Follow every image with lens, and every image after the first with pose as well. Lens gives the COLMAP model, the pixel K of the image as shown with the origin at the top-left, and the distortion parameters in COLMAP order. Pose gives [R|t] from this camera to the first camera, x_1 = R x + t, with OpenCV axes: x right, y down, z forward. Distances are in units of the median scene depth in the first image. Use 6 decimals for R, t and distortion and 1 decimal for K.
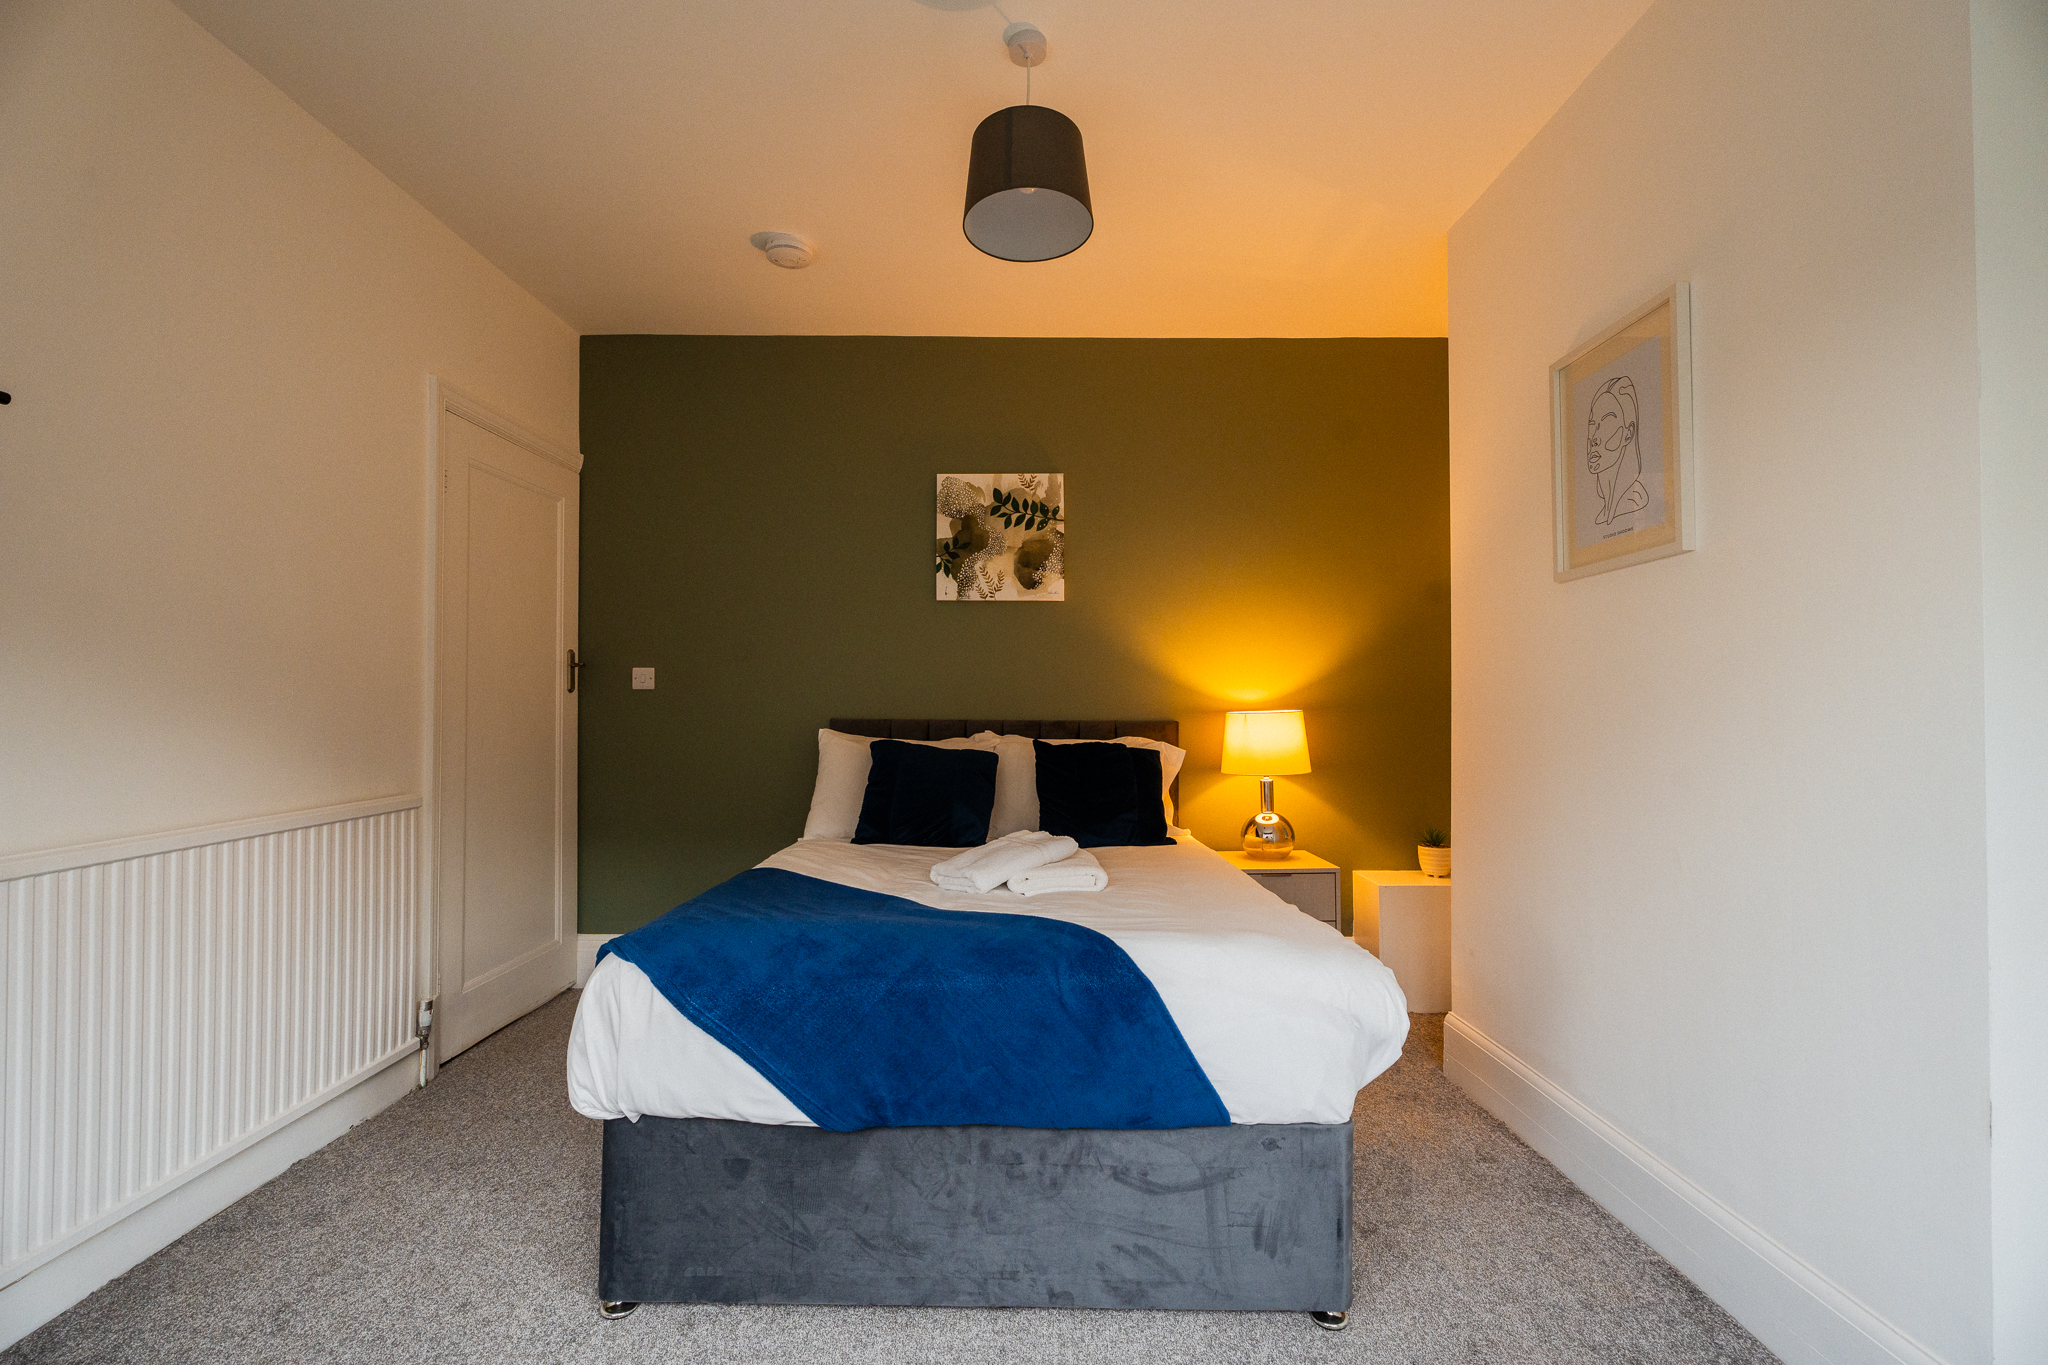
lens RADIAL K [[962.6, 0, 1024.0], [0, 962.6, 682.5], [0, 0, 1]] dist [-0.027020, 0.000043]
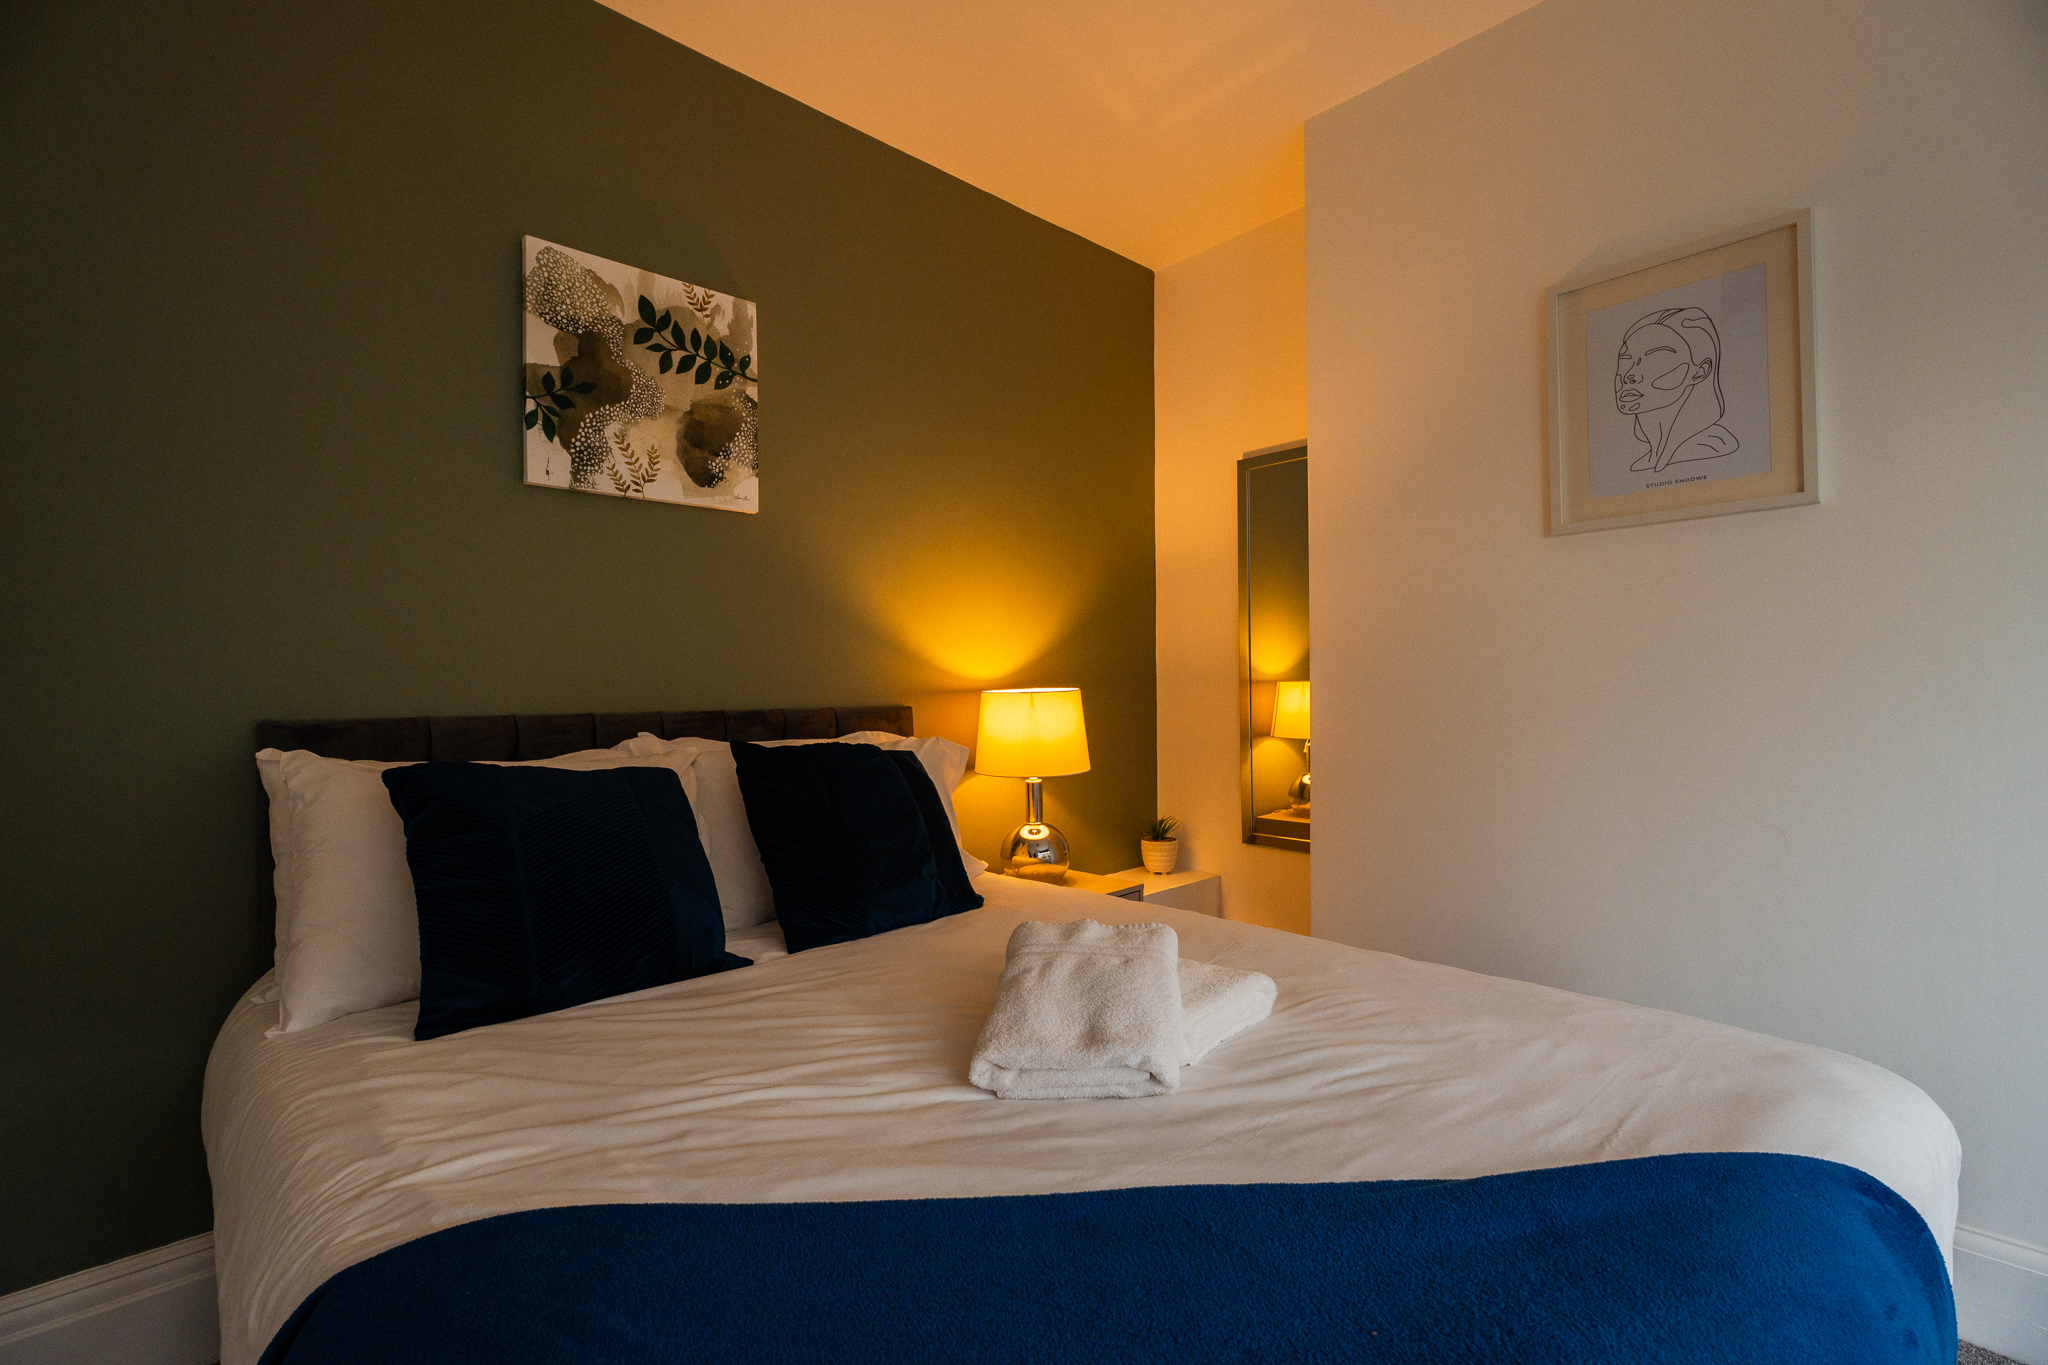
lens RADIAL K [[909.2, 0, 1002.4], [0, 909.2, 678.0], [0, 0, 1]] dist [0.000985, 0.000196]
pose [[0.712940, -0.005146, 0.701206, -0.251890], [-0.002986, 0.999942, 0.010375, 0.012732], [-0.701219, -0.009491, 0.712883, 0.478941]]
